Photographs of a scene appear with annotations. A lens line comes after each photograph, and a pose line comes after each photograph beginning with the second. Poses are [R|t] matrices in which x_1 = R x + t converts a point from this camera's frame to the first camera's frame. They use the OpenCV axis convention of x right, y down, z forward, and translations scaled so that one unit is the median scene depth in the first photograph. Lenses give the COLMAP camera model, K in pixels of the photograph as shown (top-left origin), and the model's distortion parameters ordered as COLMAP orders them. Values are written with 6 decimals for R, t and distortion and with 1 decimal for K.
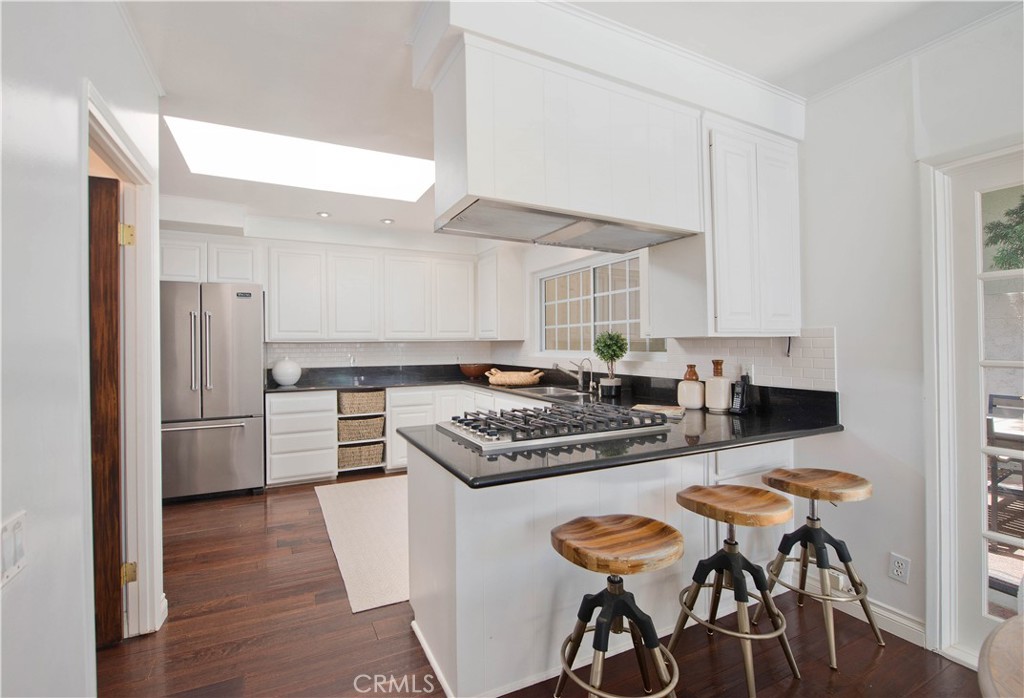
lens RADIAL K [[442.7, 0, 475.4], [0, 442.7, 353.4], [0, 0, 1]] dist [-0.021665, -0.000040]
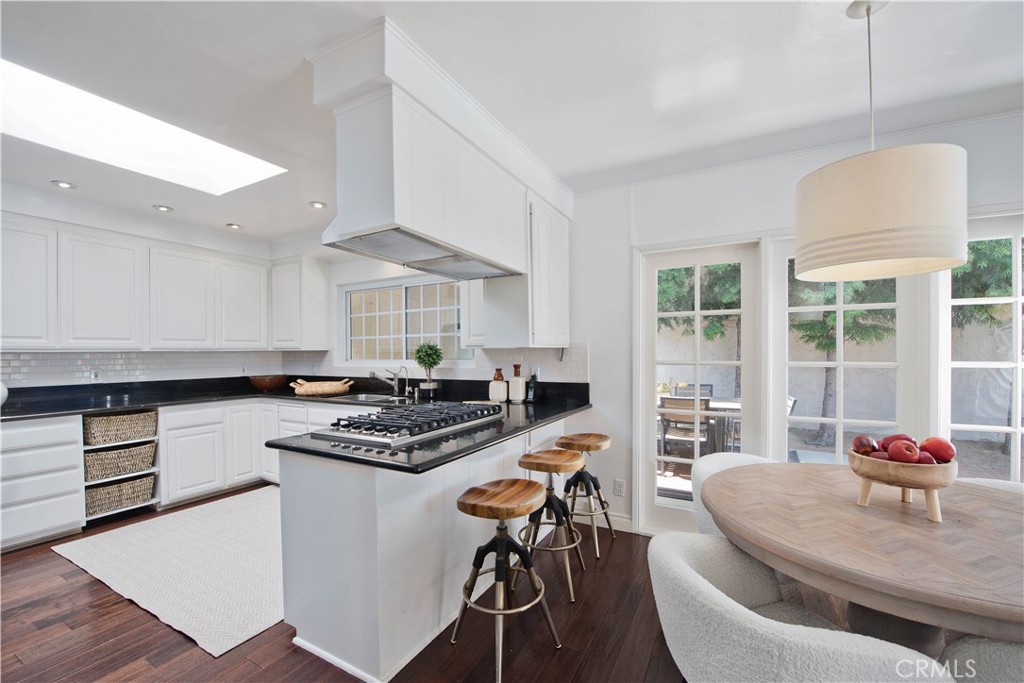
lens RADIAL K [[416.2, 0, 511.7], [0, 416.2, 353.8], [0, 0, 1]] dist [-0.022468, -0.000177]
pose [[0.798030, -0.002803, 0.602612, -0.191997], [0.017050, 0.999694, -0.017929, 0.003535], [-0.602377, 0.024582, 0.797833, -0.018912]]
